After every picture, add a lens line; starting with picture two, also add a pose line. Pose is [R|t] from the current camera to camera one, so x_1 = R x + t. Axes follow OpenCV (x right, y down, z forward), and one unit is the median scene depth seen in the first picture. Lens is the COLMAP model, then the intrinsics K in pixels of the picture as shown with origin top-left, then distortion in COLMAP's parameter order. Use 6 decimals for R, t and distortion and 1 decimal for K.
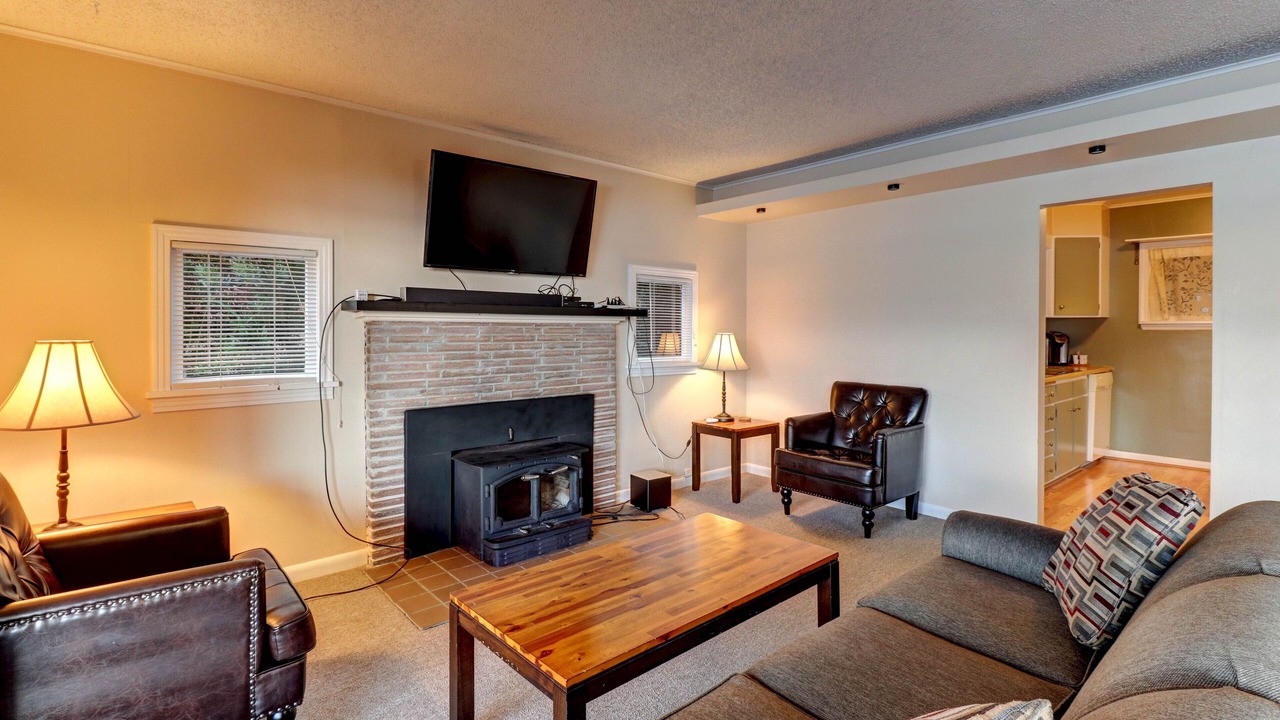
lens RADIAL K [[584.3, 0, 634.0], [0, 584.3, 331.3], [0, 0, 1]] dist [0.018367, -0.011233]
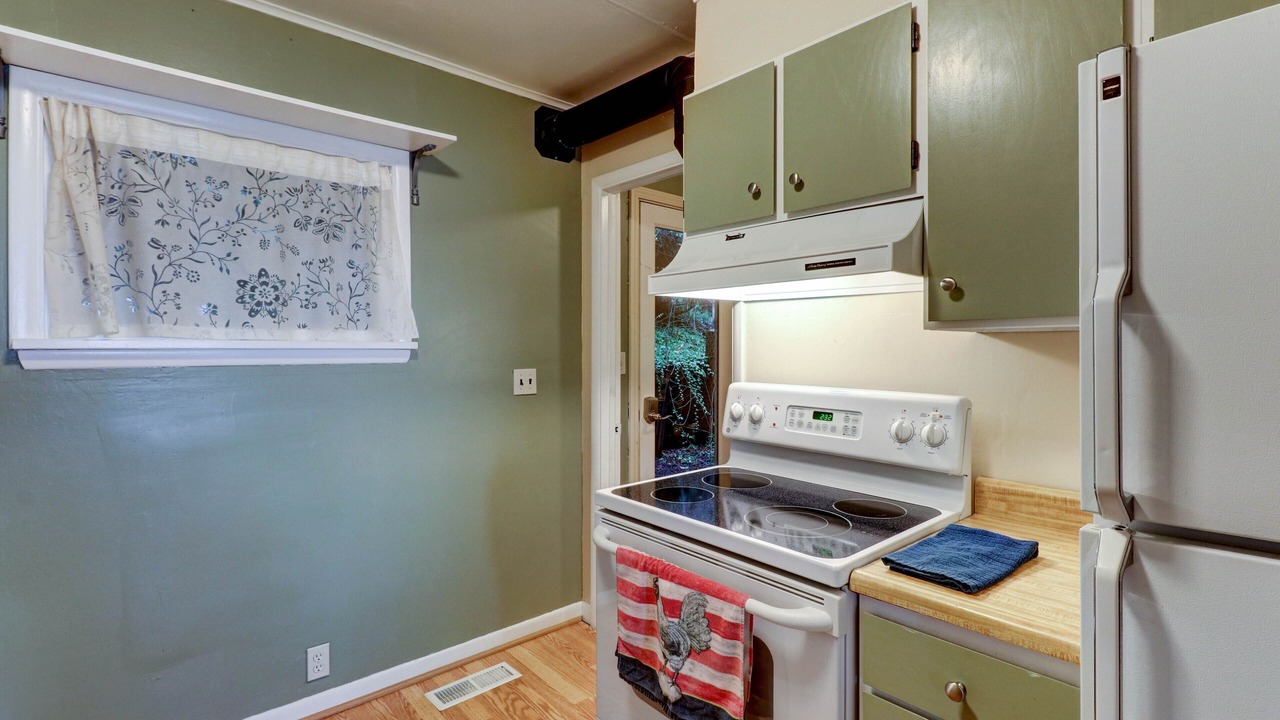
lens RADIAL K [[584.3, 0, 622.7], [0, 584.3, 352.2], [0, 0, 1]] dist [0.018367, -0.011233]
pose [[-0.029201, -0.010839, 0.999515, 0.765322], [0.002503, 0.999937, 0.010916, -0.017711], [-0.999570, 0.002821, -0.029172, 0.965517]]
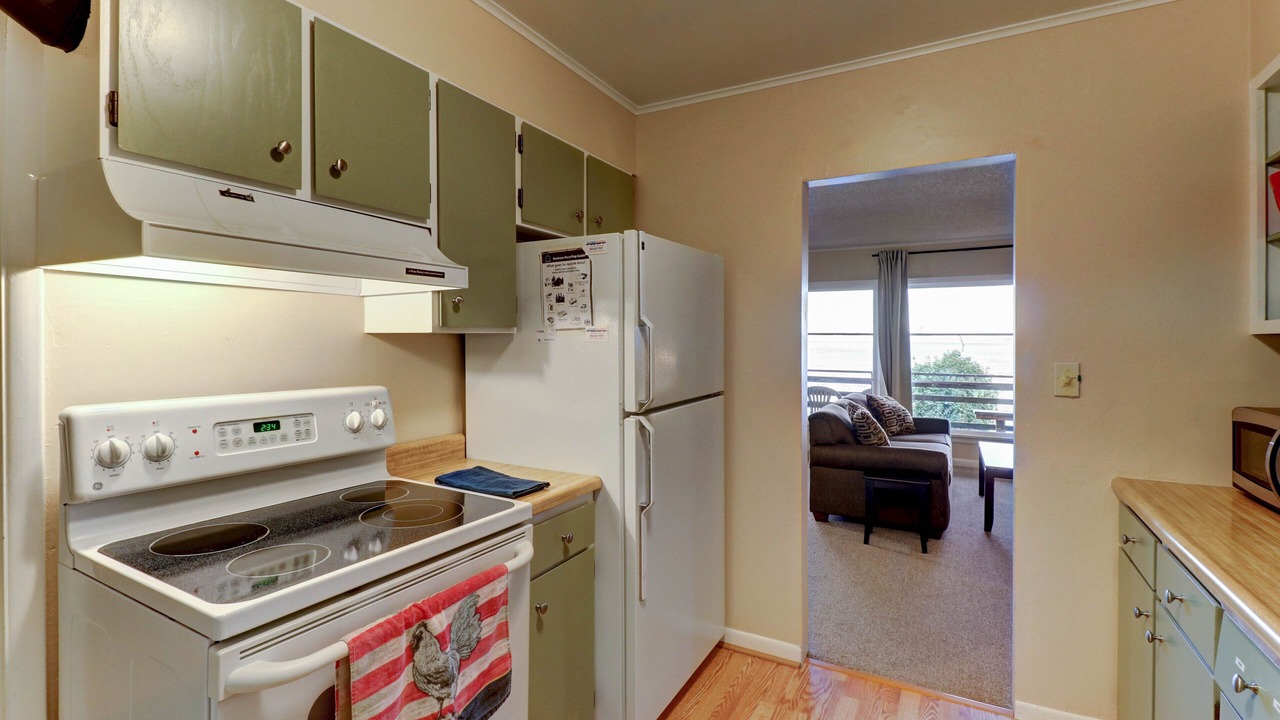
lens RADIAL K [[584.3, 0, 637.6], [0, 584.3, 343.3], [0, 0, 1]] dist [0.018367, -0.011233]
pose [[-0.931319, -0.002184, -0.364198, 1.104053], [-0.005345, 0.999956, 0.007671, -0.022398], [0.364165, 0.009091, -0.931290, 1.235465]]
